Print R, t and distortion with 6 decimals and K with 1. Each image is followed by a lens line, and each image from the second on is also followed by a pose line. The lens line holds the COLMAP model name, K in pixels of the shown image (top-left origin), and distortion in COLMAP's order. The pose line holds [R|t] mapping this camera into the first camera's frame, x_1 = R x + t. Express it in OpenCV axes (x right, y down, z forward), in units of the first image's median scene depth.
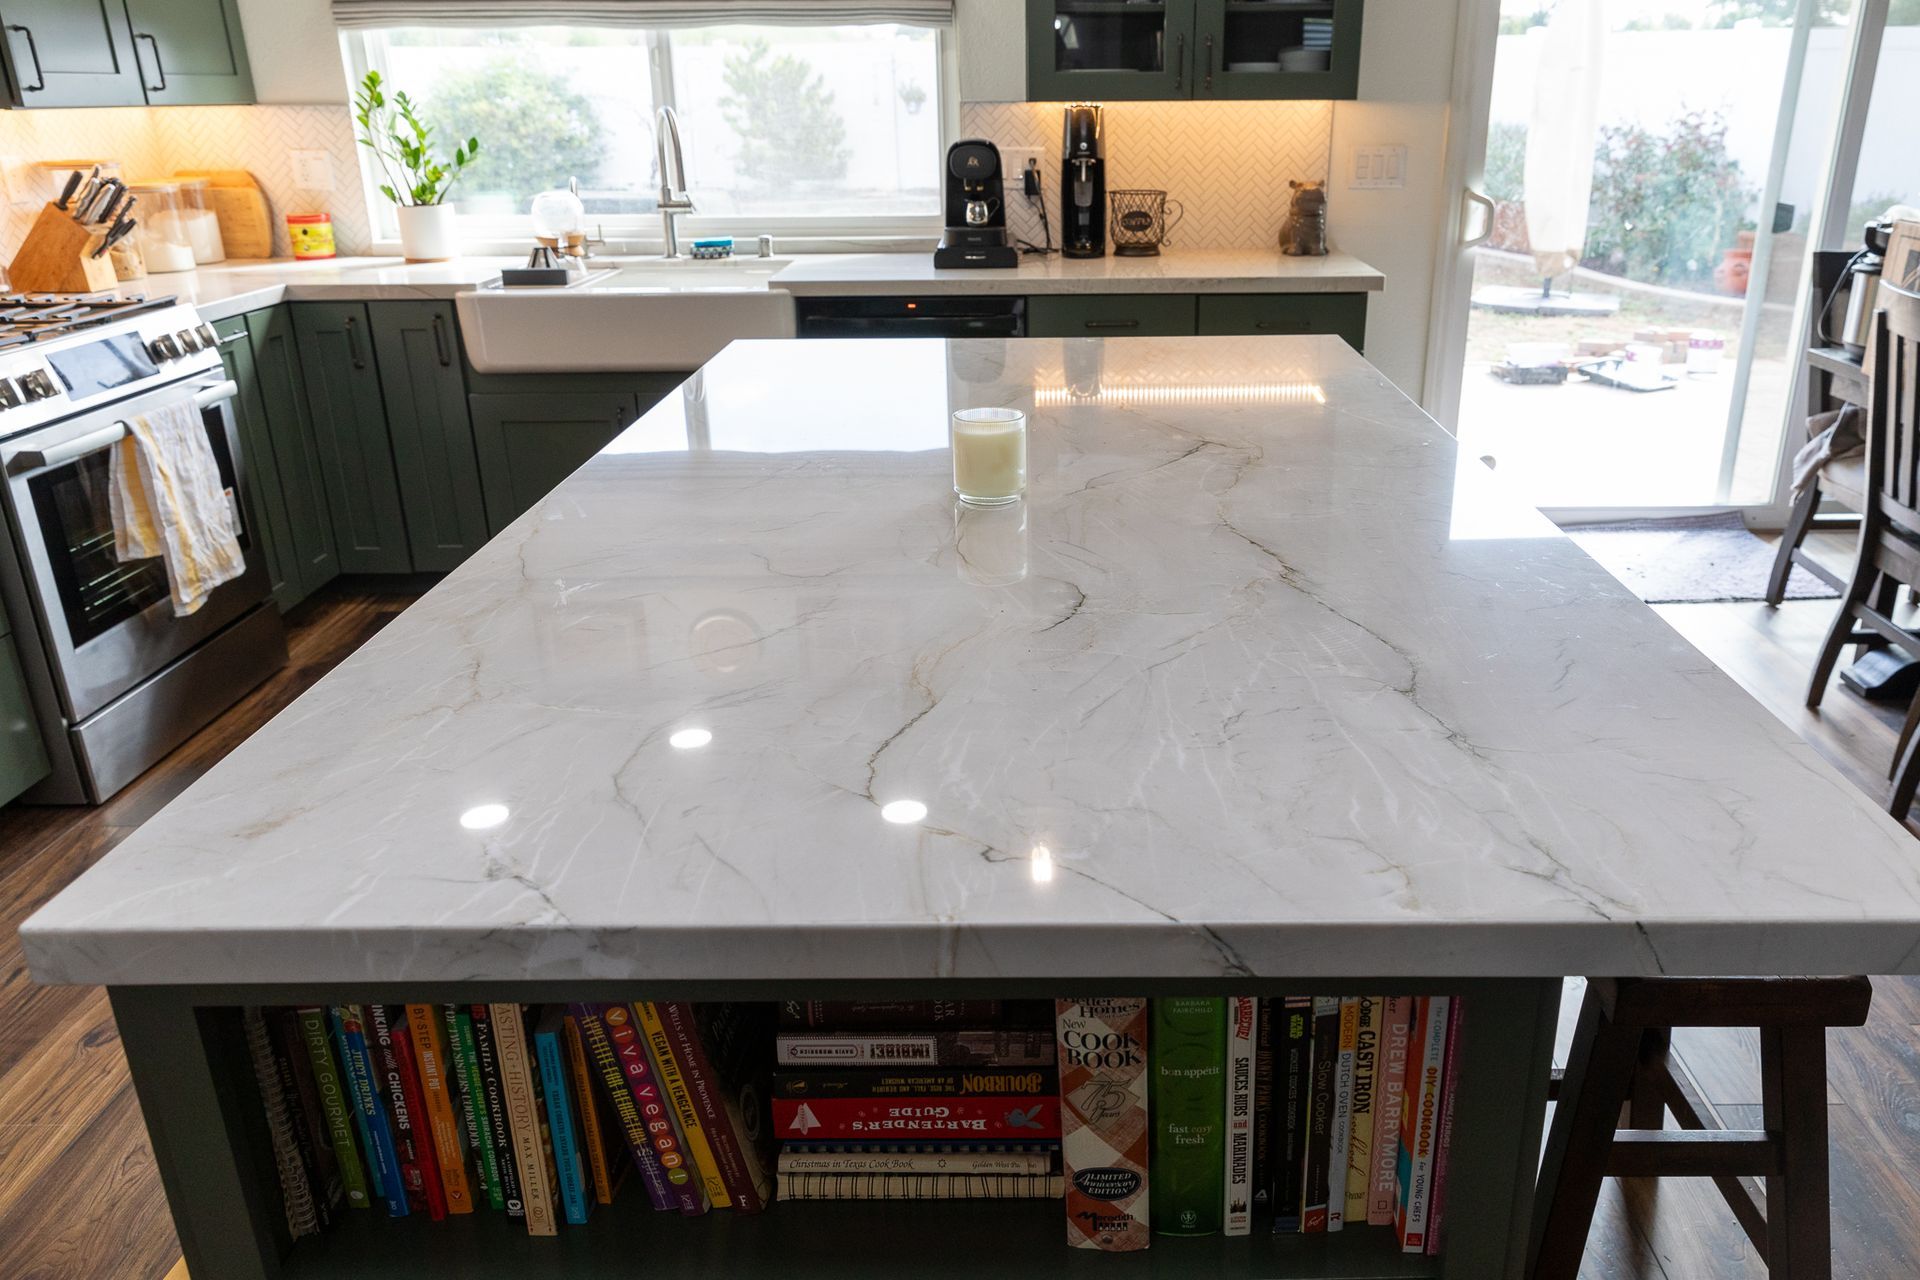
lens RADIAL K [[1369.7, 0, 1048.2], [0, 1369.7, 608.8], [0, 0, 1]] dist [0.001946, 0.003684]
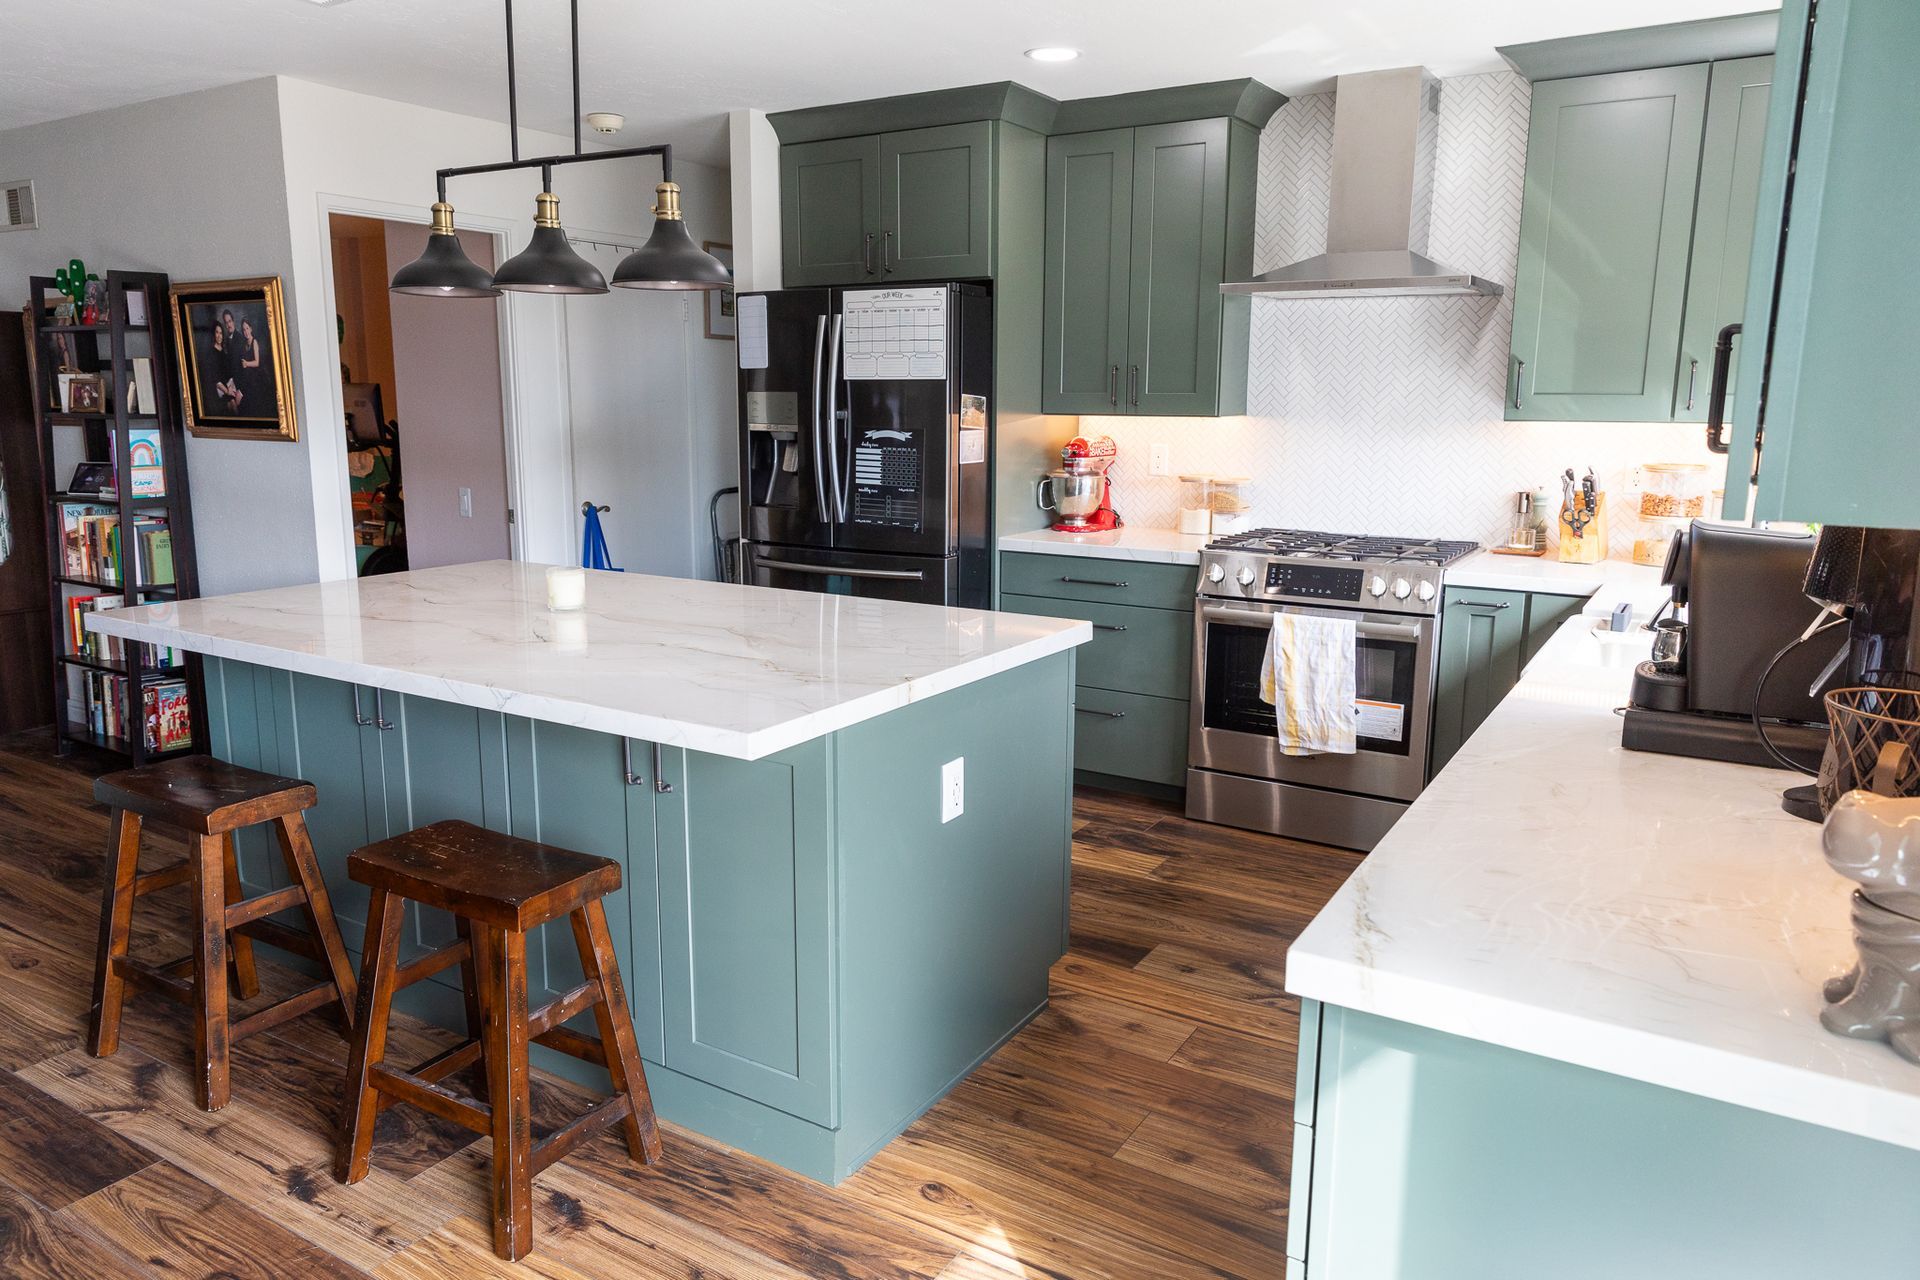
lens RADIAL K [[1310.0, 0, 924.4], [0, 1310.0, 637.1], [0, 0, 1]] dist [0.007676, 0.000122]
pose [[-0.542073, 0.160296, -0.824901, 0.530941], [-0.299318, 0.880425, 0.367779, -0.381721], [0.785217, 0.446270, -0.429275, 0.954834]]
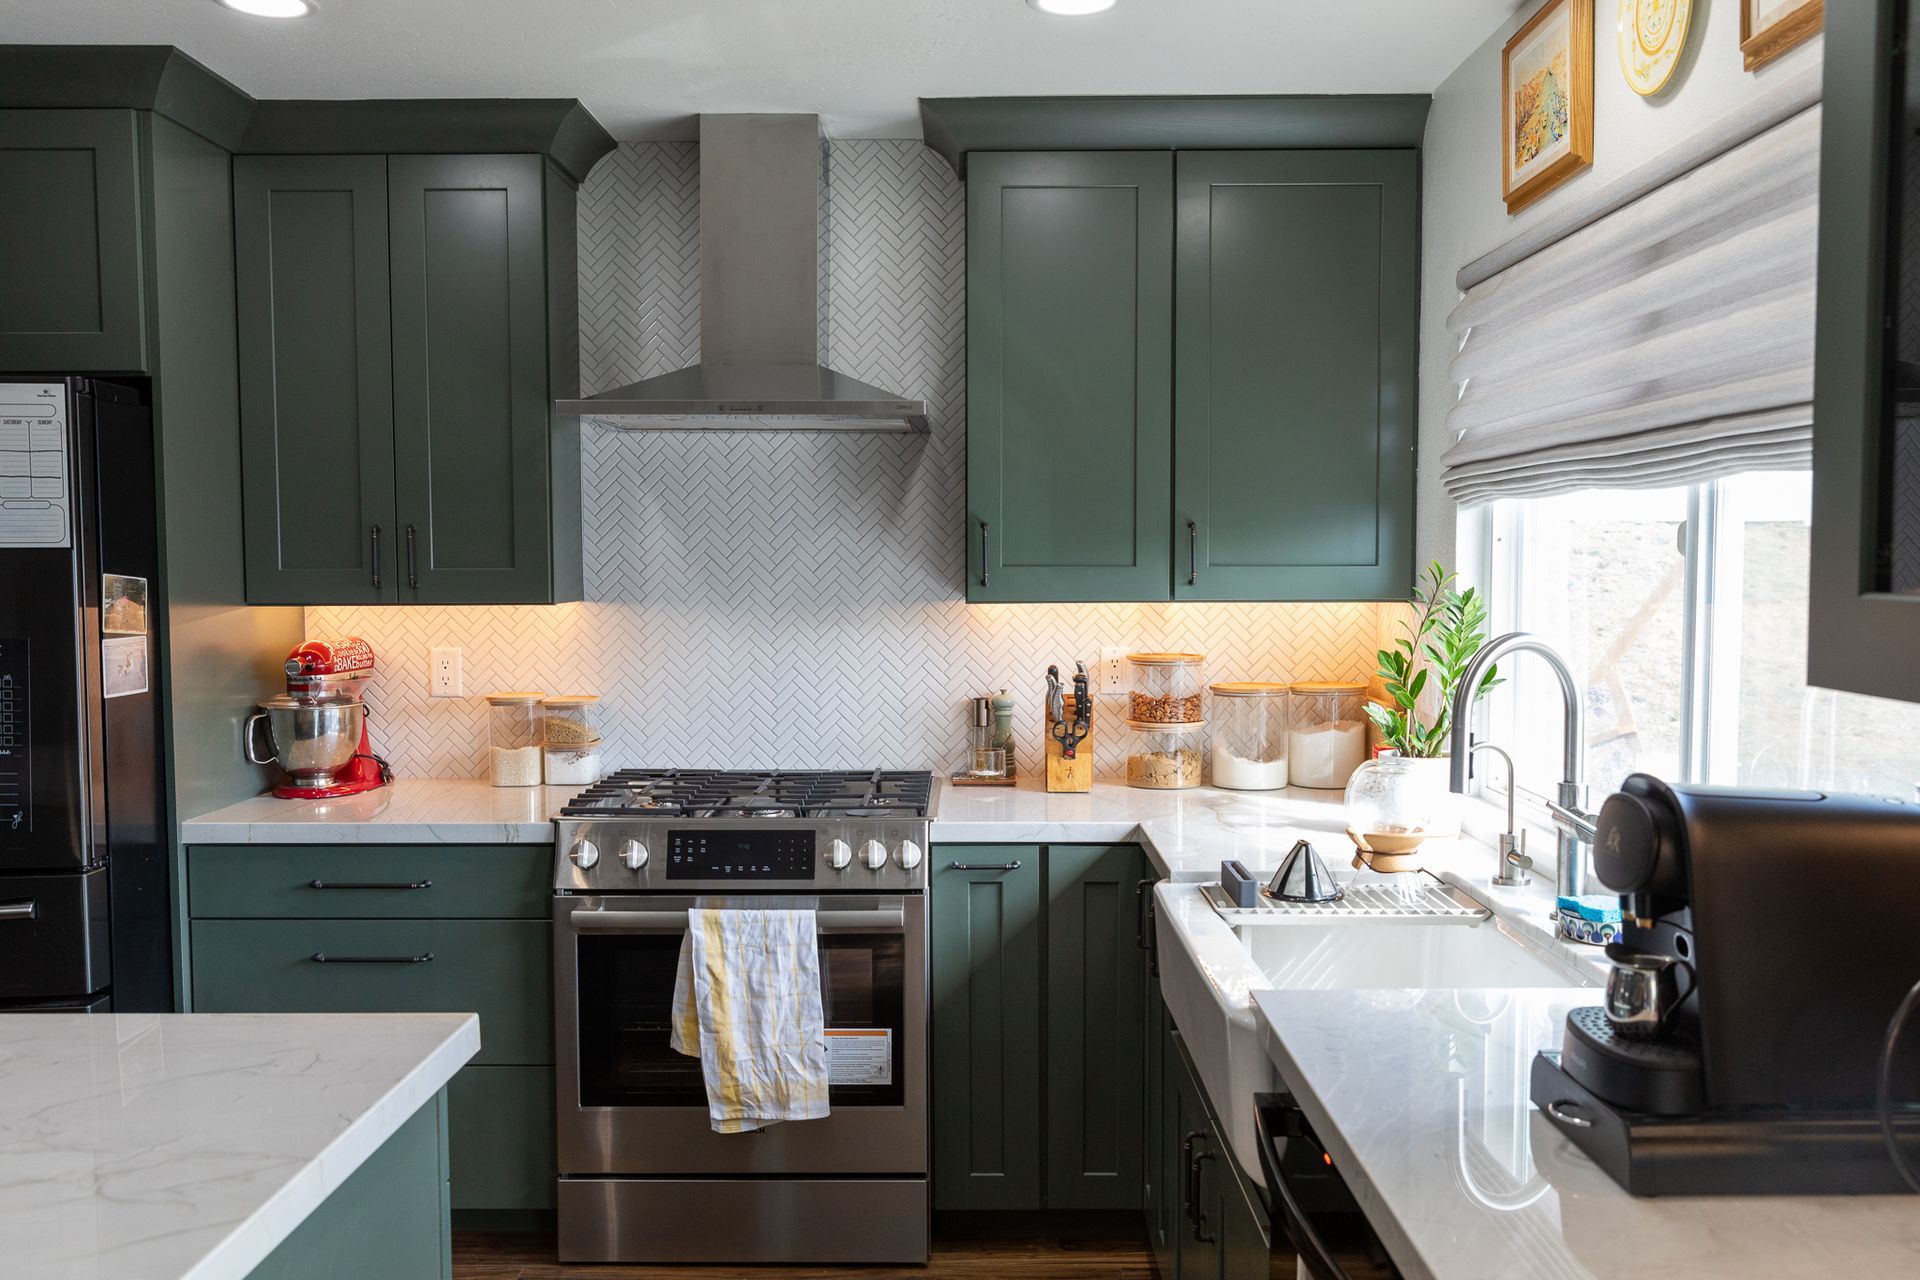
lens RADIAL K [[1607.5, 0, 955.0], [0, 1607.5, 649.7], [0, 0, 1]] dist [-0.005684, 0.004417]
pose [[-0.010175, 0.061967, -0.998026, 0.311908], [-0.352964, 0.933609, 0.061566, -0.317359], [0.935582, 0.352894, 0.012373, 0.786176]]
